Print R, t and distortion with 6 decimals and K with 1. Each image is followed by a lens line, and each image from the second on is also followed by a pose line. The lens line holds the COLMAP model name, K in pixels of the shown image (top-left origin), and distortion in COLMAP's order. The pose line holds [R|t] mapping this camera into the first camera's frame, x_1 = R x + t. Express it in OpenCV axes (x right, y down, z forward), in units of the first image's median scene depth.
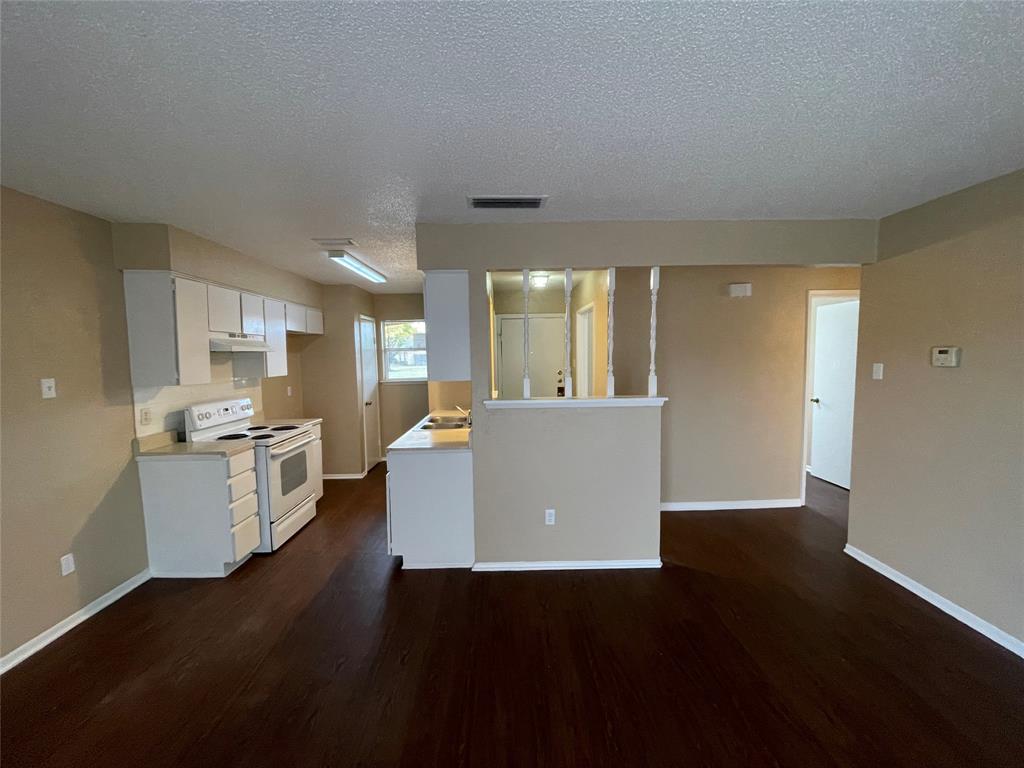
lens RADIAL K [[411.0, 0, 513.1], [0, 411.0, 382.2], [0, 0, 1]] dist [0.002149, -0.000696]
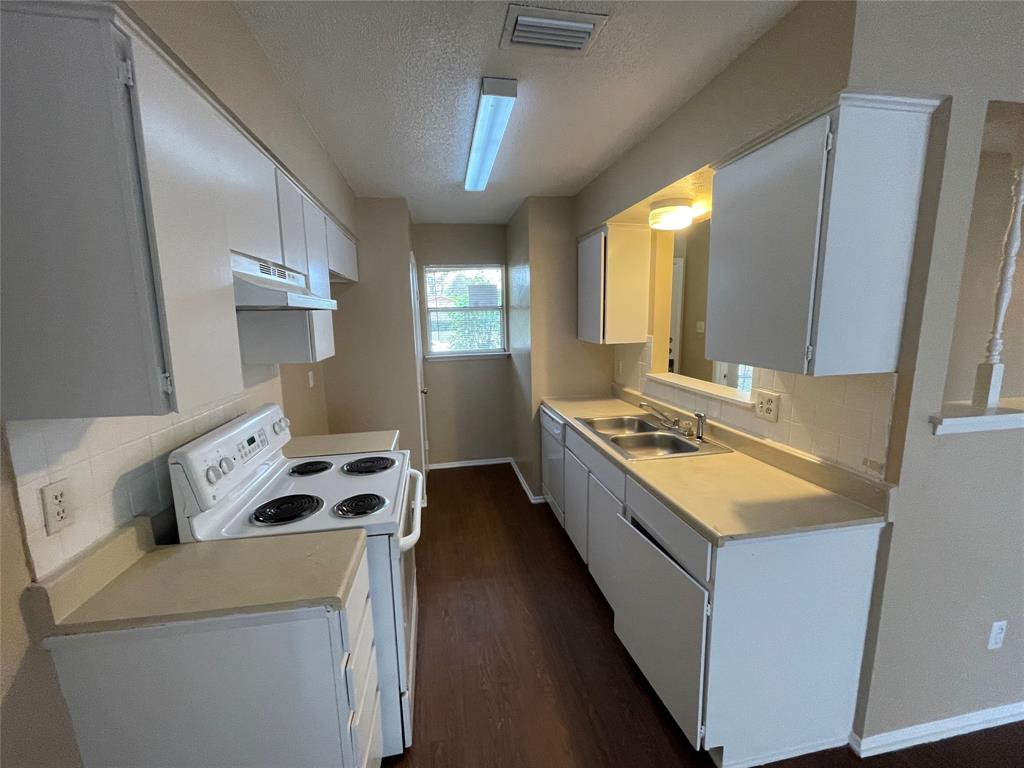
lens RADIAL K [[411.0, 0, 511.4], [0, 411.0, 382.6], [0, 0, 1]] dist [0.002149, -0.000696]
pose [[0.988379, -0.029164, 0.149186, -0.554965], [0.015490, 0.995637, 0.092014, -0.037437], [-0.151218, -0.088634, 0.984519, 0.601264]]
